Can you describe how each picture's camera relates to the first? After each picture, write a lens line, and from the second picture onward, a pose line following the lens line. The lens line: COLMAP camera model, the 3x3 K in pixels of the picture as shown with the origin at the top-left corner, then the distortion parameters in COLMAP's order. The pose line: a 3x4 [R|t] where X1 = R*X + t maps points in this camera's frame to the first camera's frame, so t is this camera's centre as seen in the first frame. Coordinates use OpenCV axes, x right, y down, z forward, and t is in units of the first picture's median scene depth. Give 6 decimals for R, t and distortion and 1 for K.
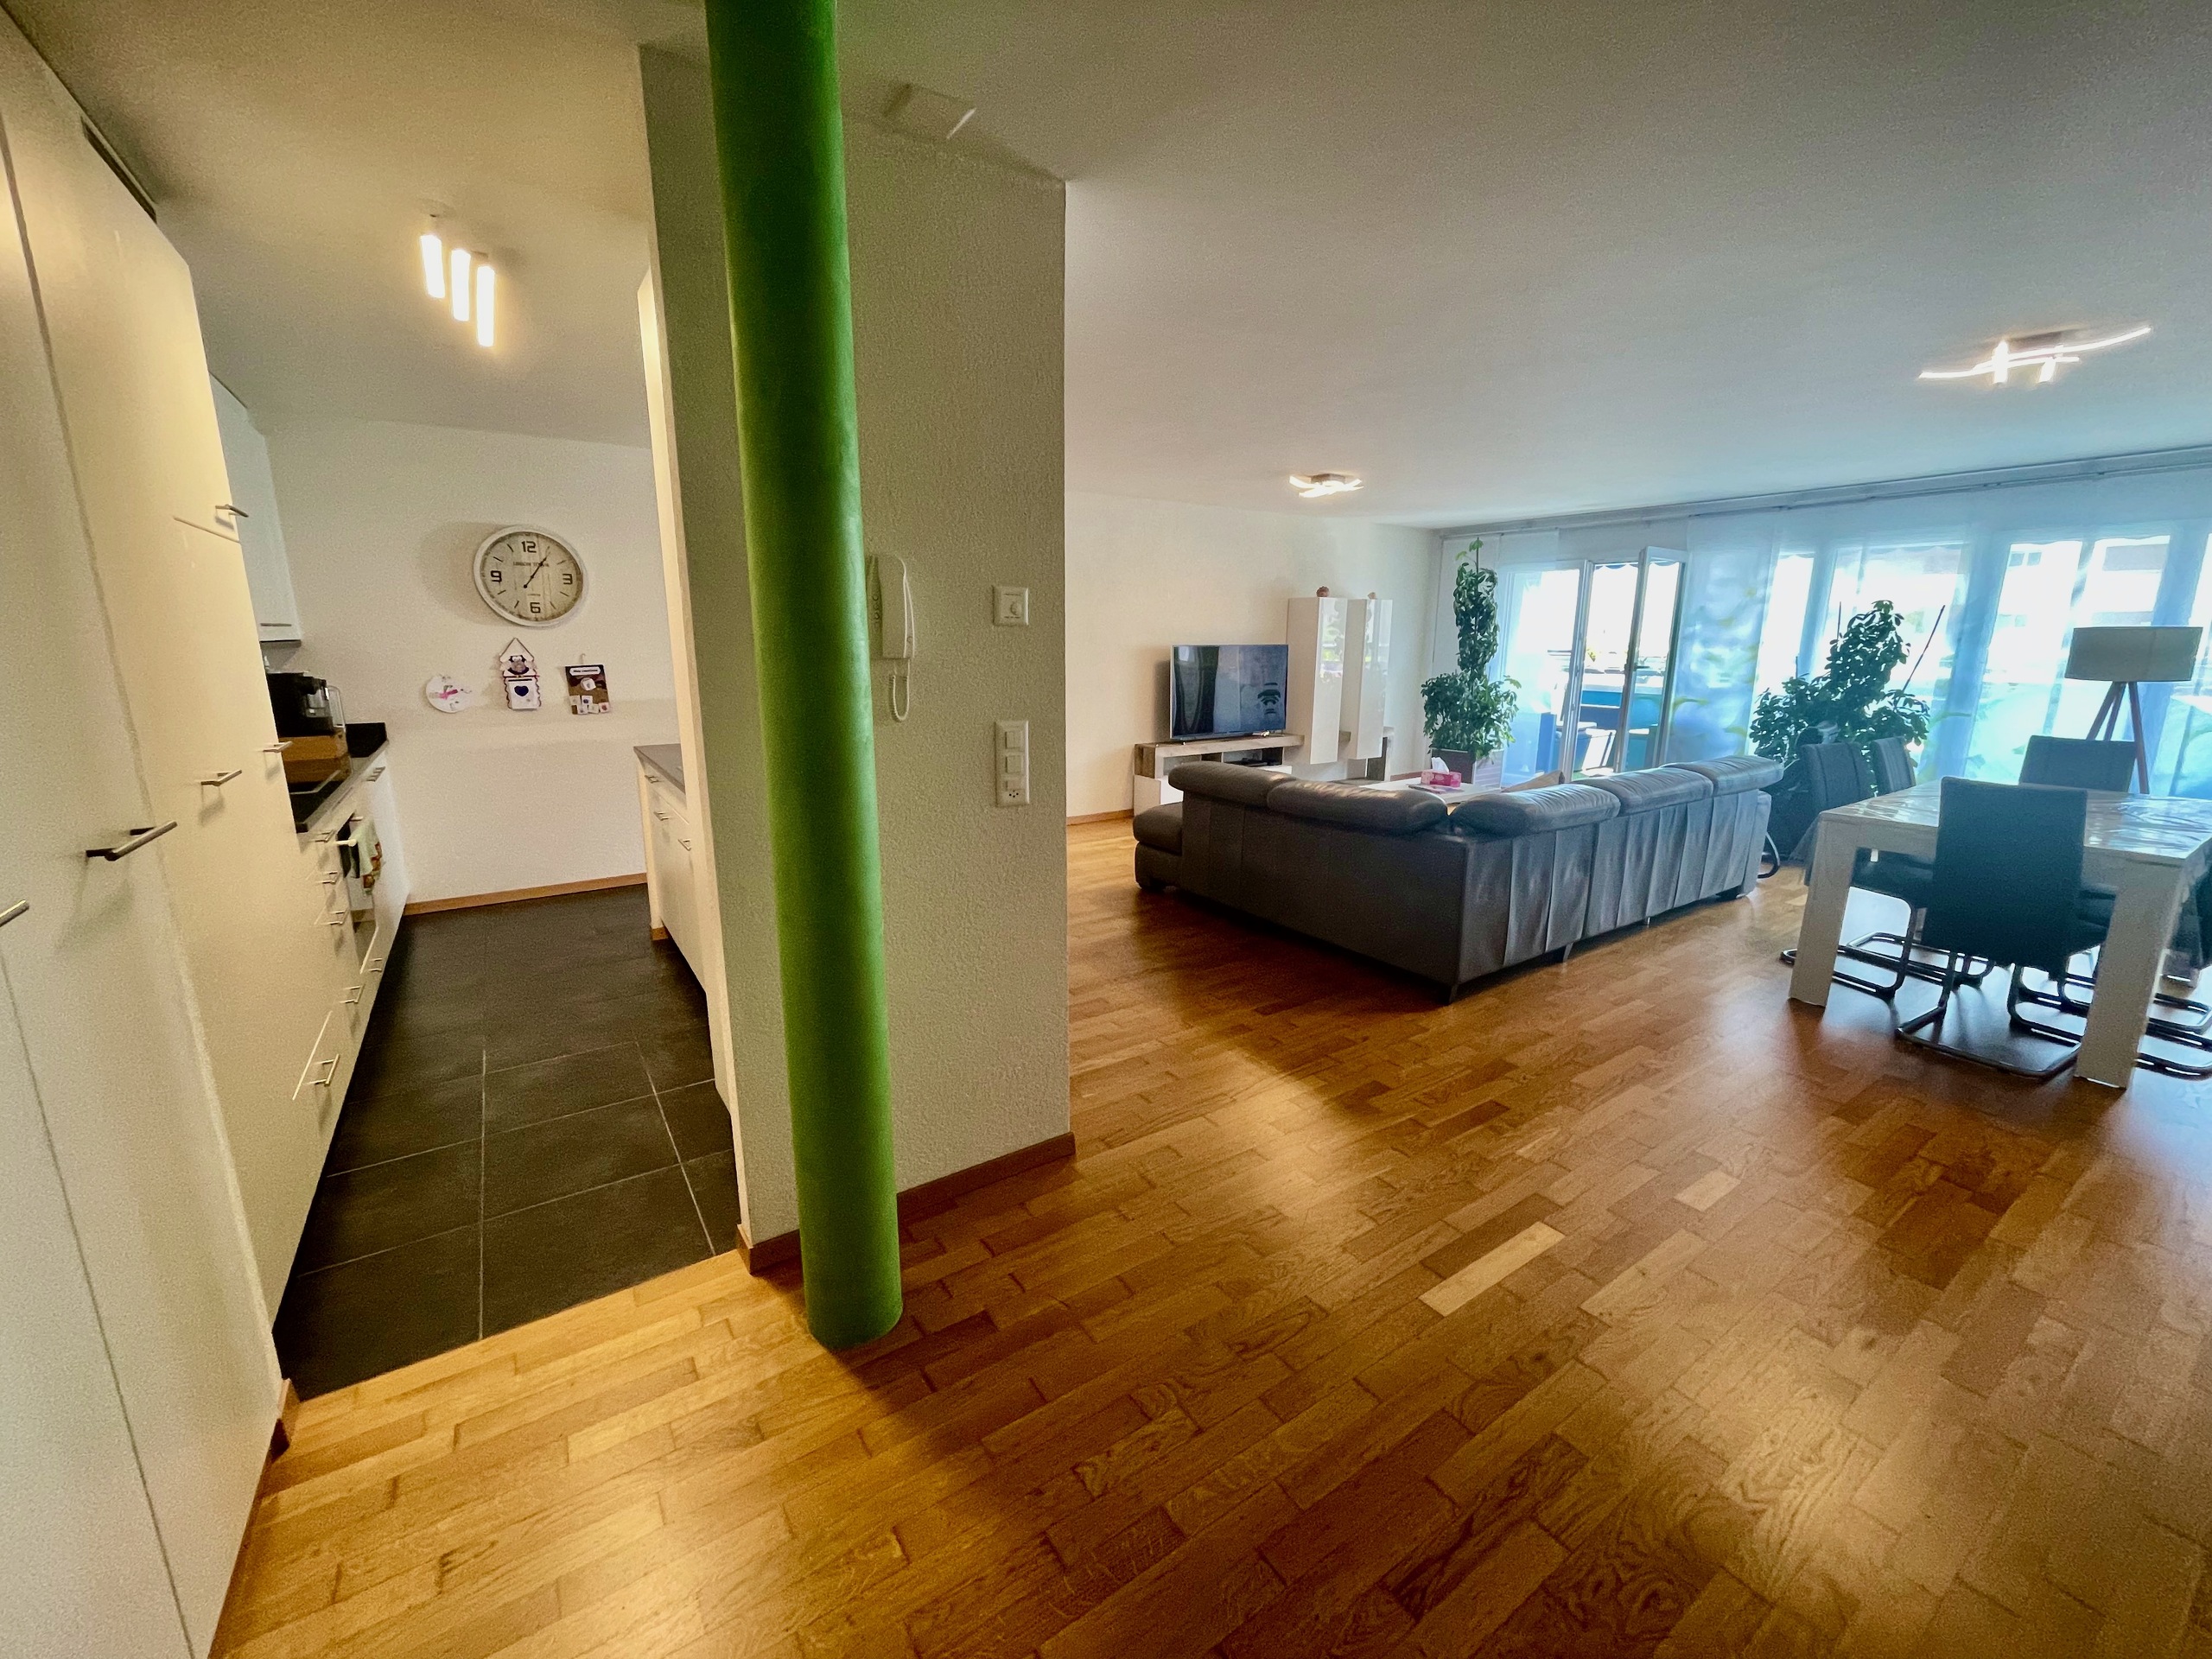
lens RADIAL K [[893.0, 0, 1100.5], [0, 893.0, 832.6], [0, 0, 1]] dist [-0.000960, -0.001113]
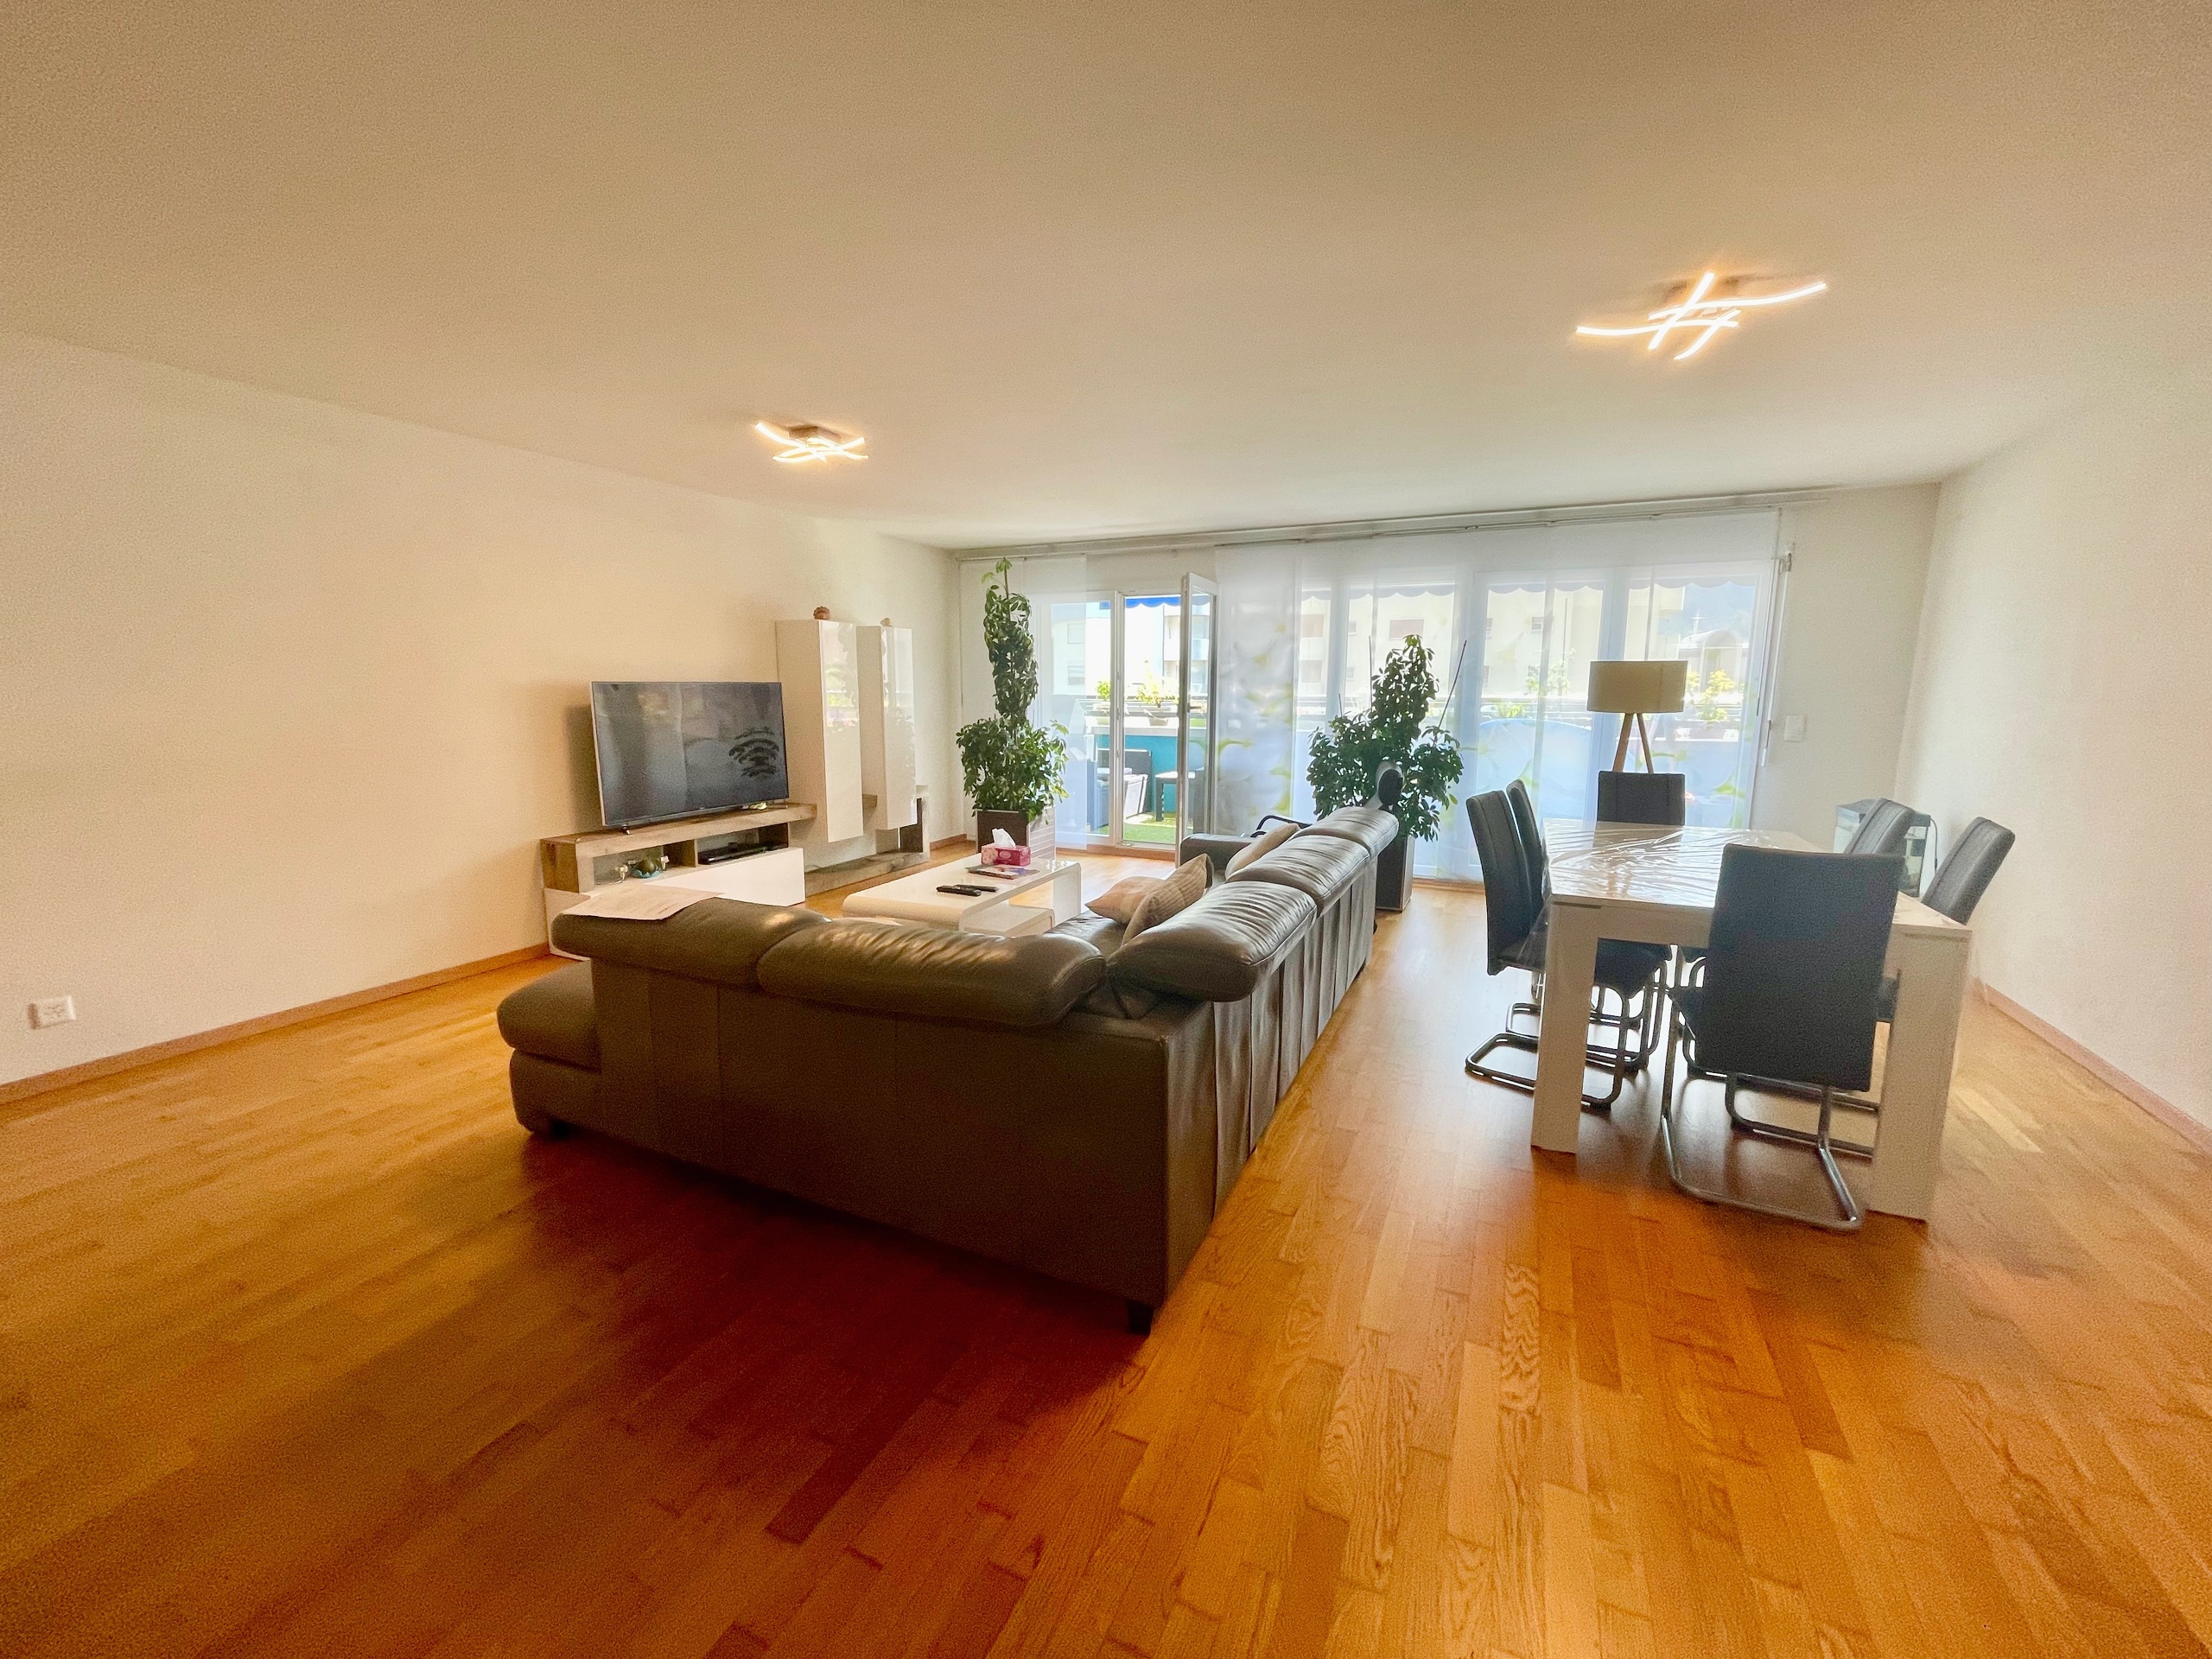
lens RADIAL K [[893.0, 0, 1106.3], [0, 893.0, 831.7], [0, 0, 1]] dist [-0.000960, -0.001113]
pose [[0.856274, -0.081763, 0.510010, 0.056907], [0.109491, 0.993685, -0.024524, -0.043953], [-0.504785, 0.076841, 0.859819, 0.251675]]
